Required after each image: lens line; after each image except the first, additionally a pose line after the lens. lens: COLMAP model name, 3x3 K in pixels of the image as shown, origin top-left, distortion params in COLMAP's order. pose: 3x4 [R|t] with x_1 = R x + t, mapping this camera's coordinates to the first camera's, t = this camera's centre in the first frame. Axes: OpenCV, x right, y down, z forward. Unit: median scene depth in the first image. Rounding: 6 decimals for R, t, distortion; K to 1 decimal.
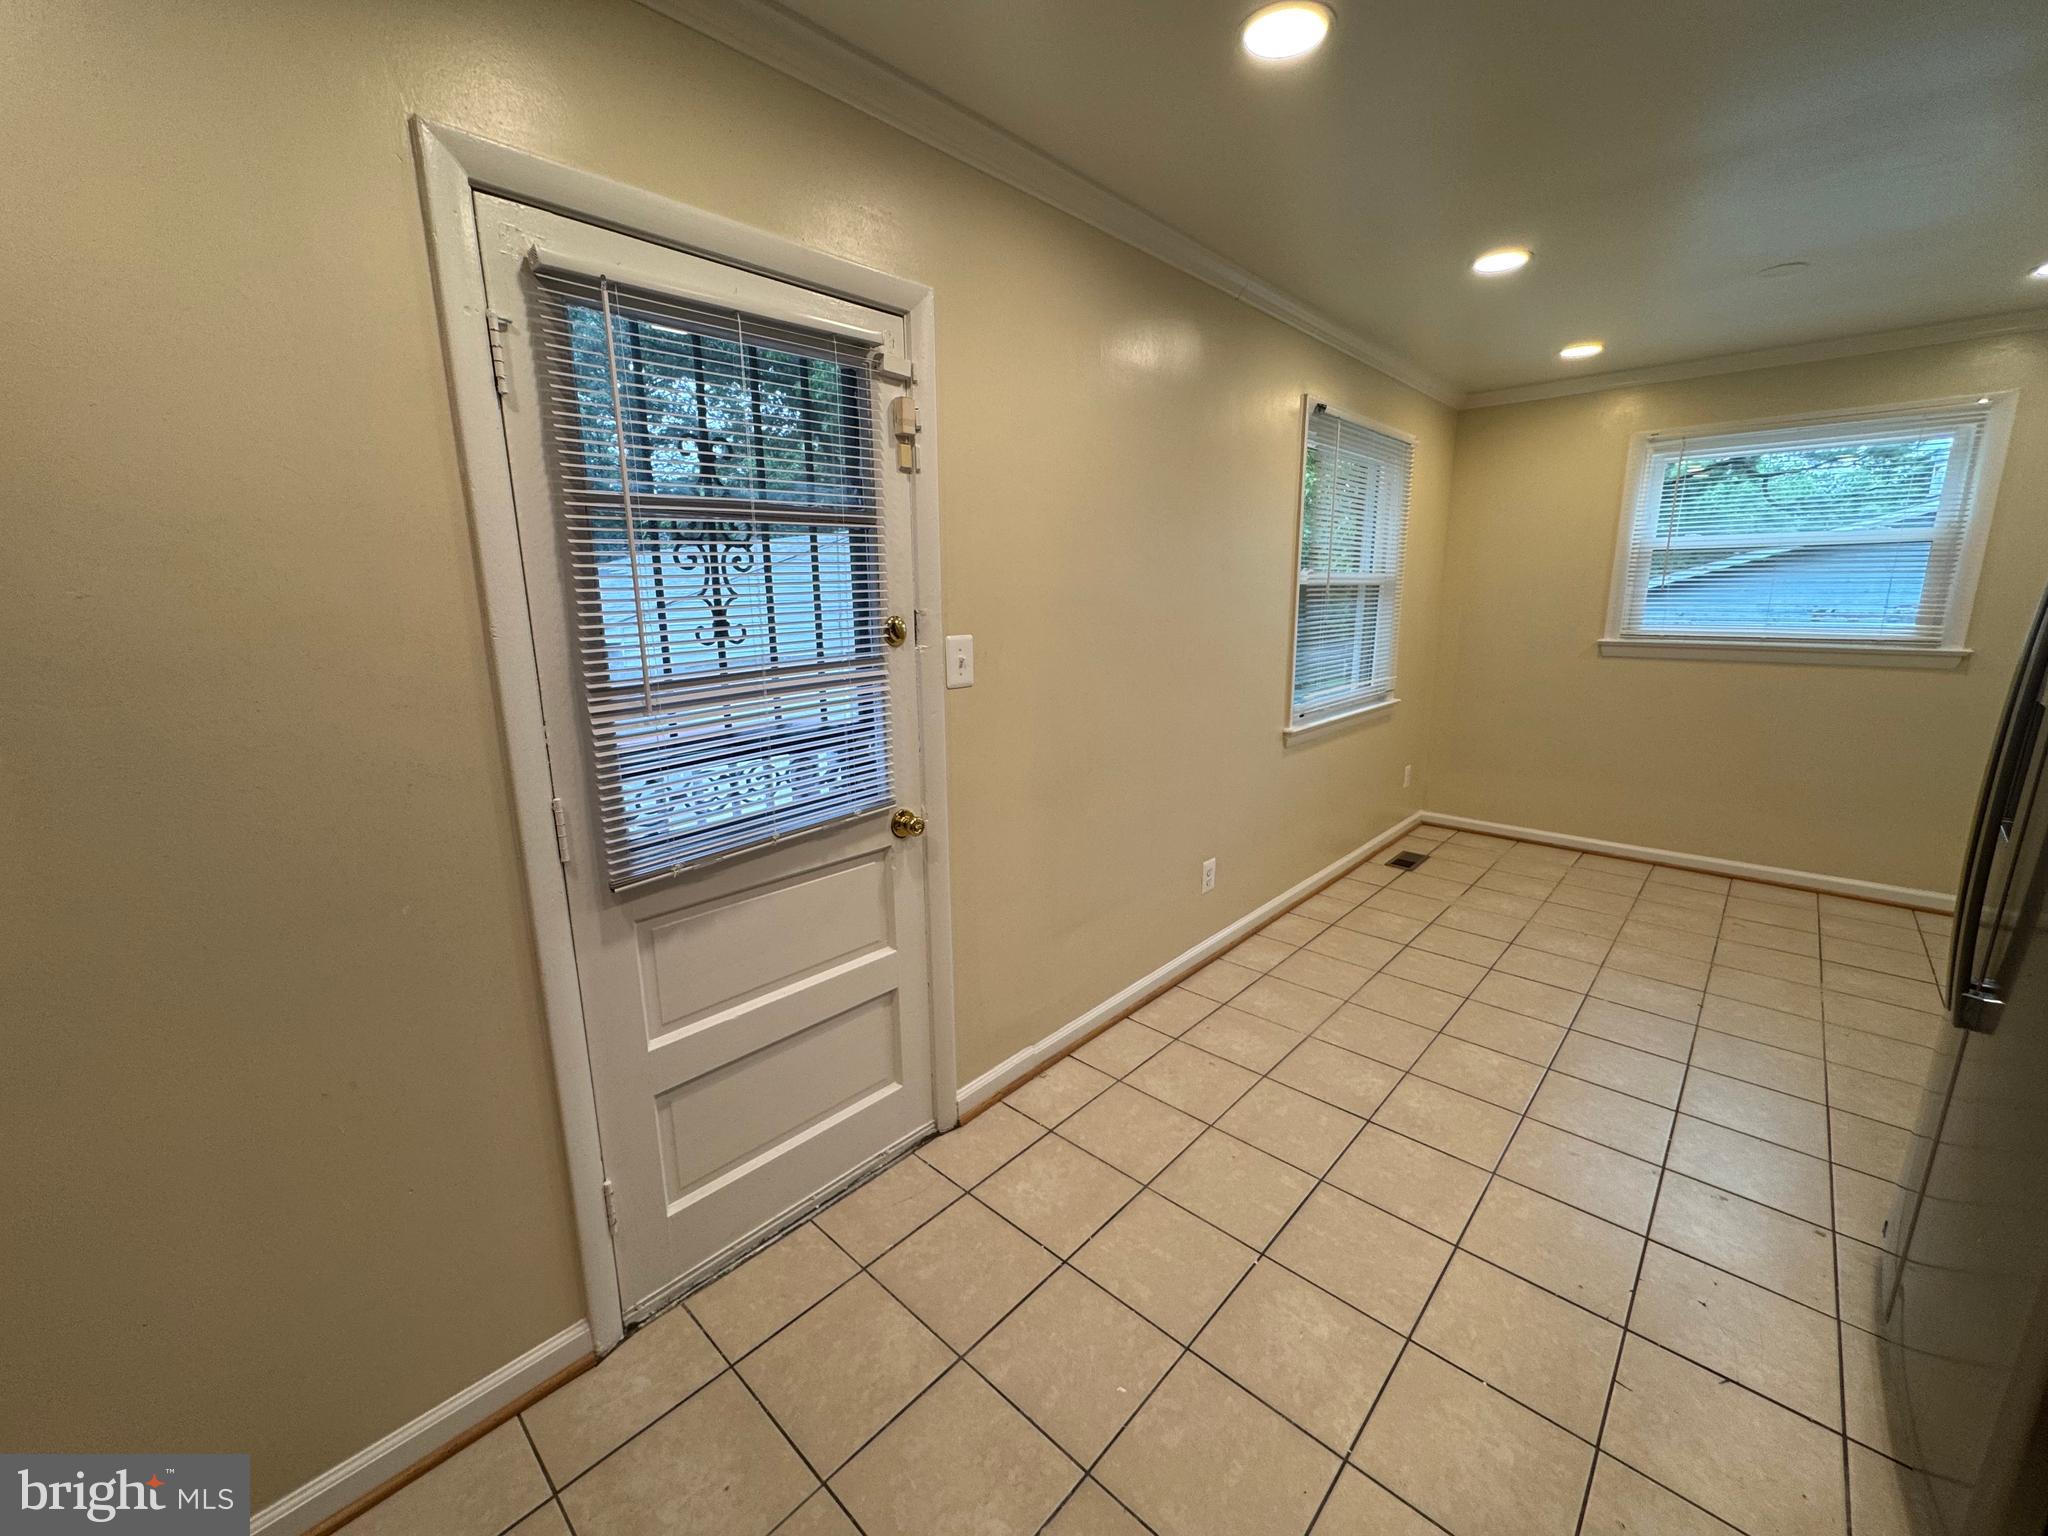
lens RADIAL K [[823.7, 0, 1025.4], [0, 823.7, 764.5], [0, 0, 1]] dist [-0.001247, 0.000028]
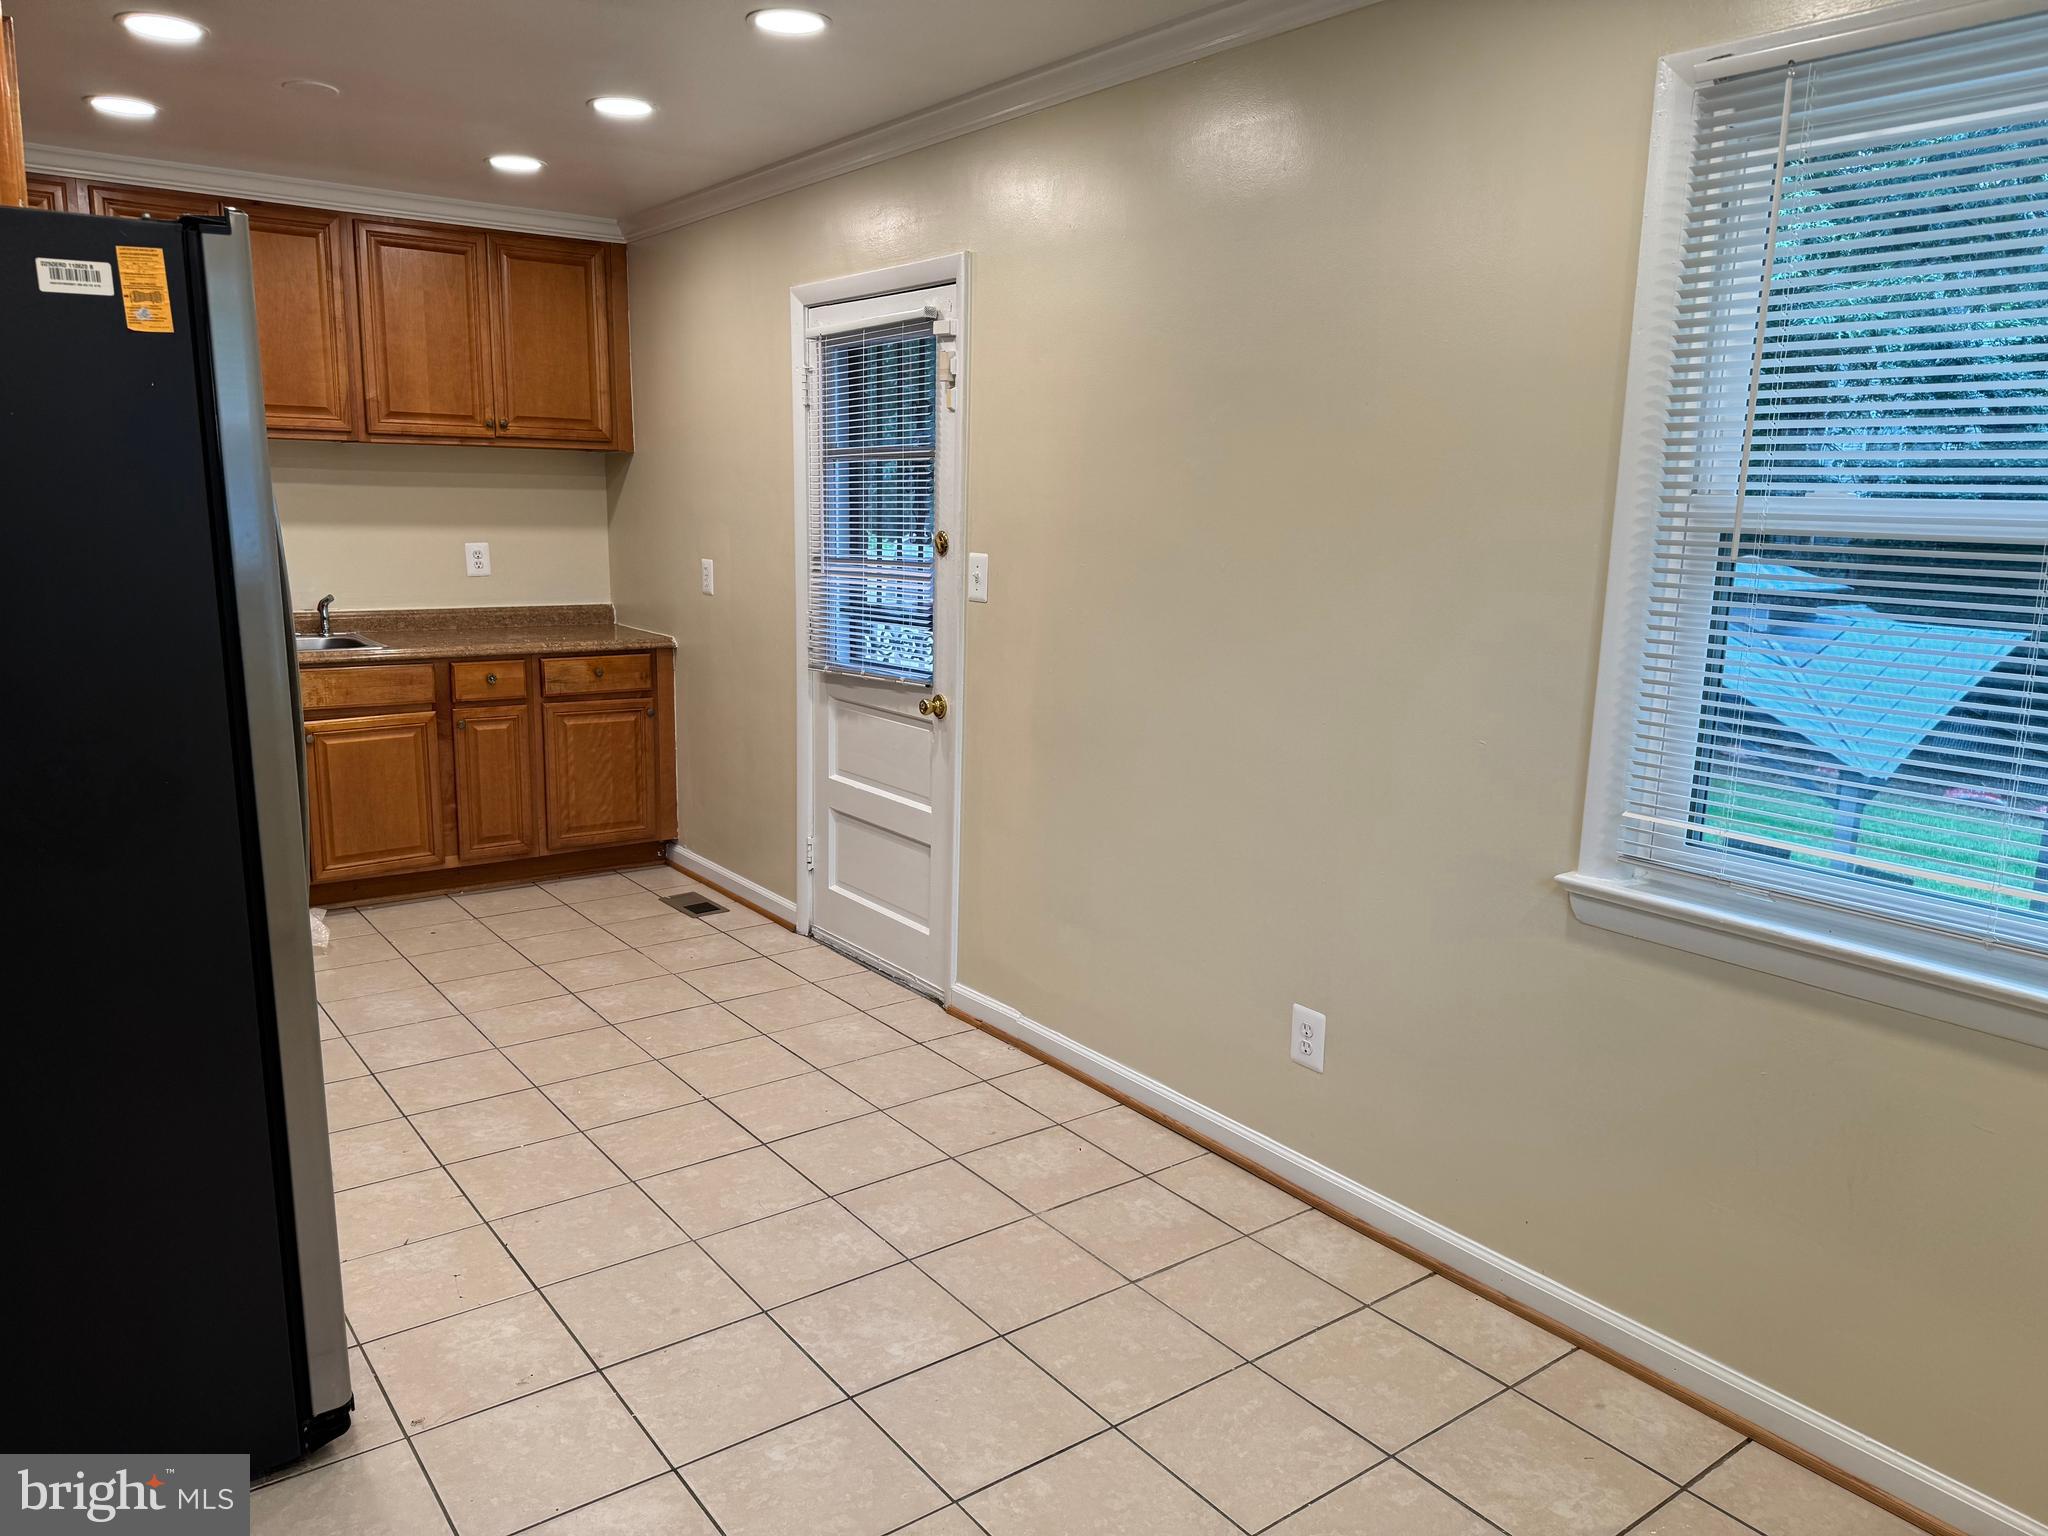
lens RADIAL K [[1428.1, 0, 1027.5], [0, 1428.1, 765.0], [0, 0, 1]] dist [0.054096, -0.006464]
pose [[-0.175644, 0.191206, -0.965707, 1.232354], [-0.225899, 0.946954, 0.228580, -0.233567], [0.958185, 0.258300, -0.123133, 0.944310]]
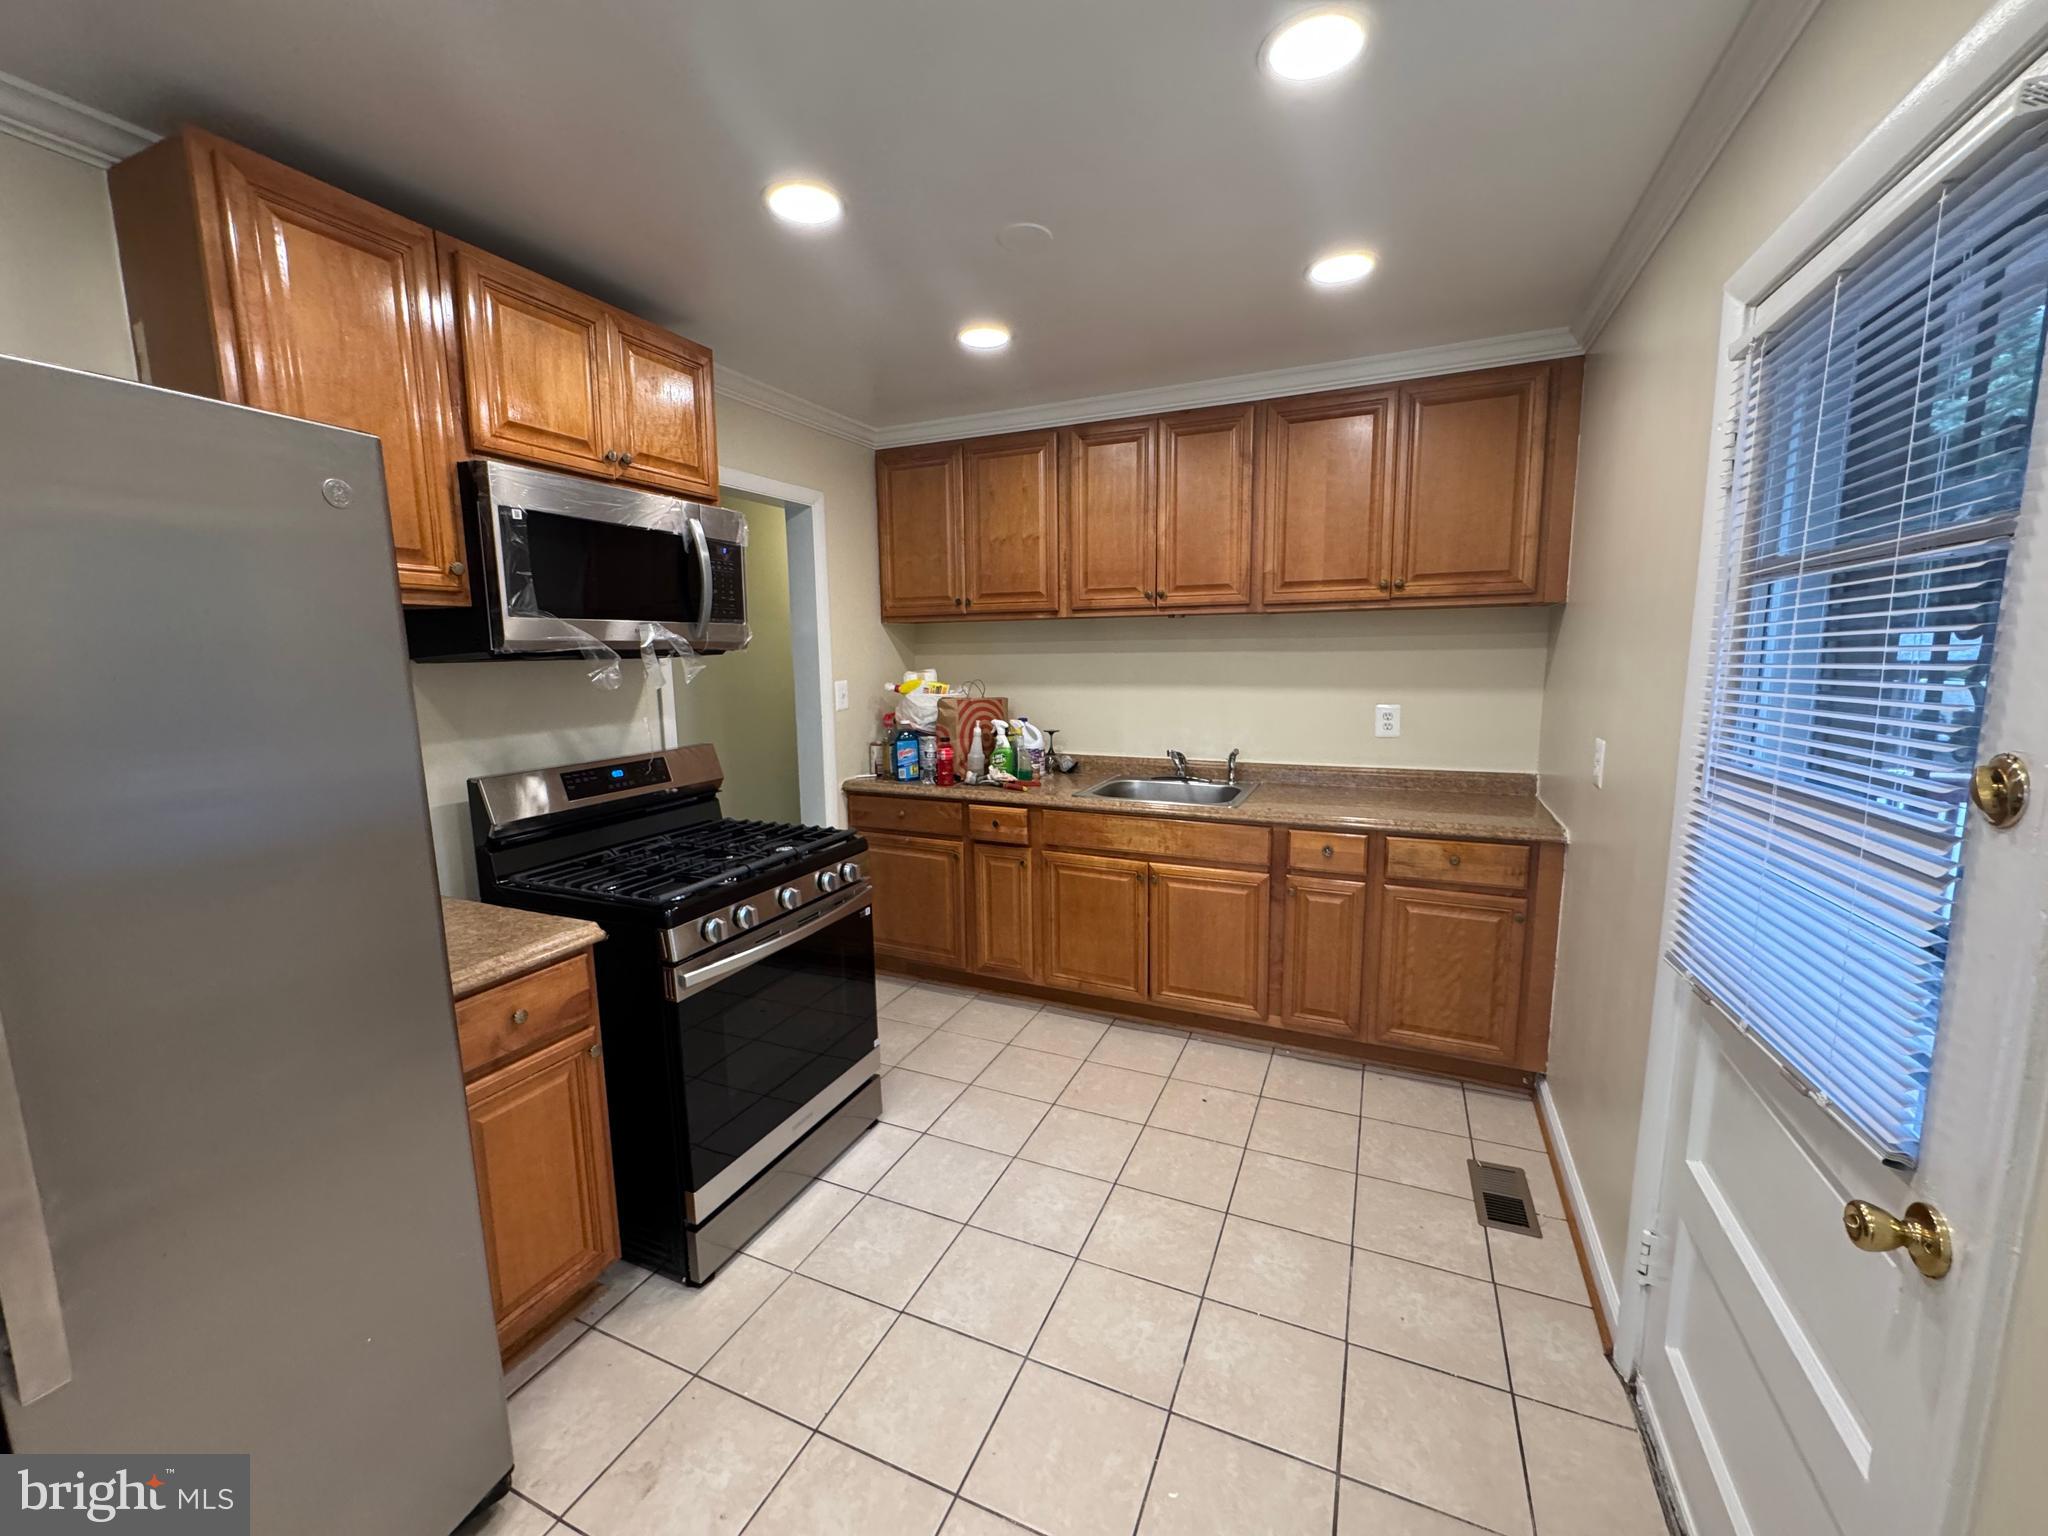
lens RADIAL K [[823.7, 0, 1027.0], [0, 823.7, 765.1], [0, 0, 1]] dist [-0.001247, 0.000028]
pose [[-0.941699, 0.070752, -0.328934, 0.273670], [-0.048109, 0.939280, 0.339763, -0.185632], [0.333000, 0.335779, -0.881115, 0.768856]]
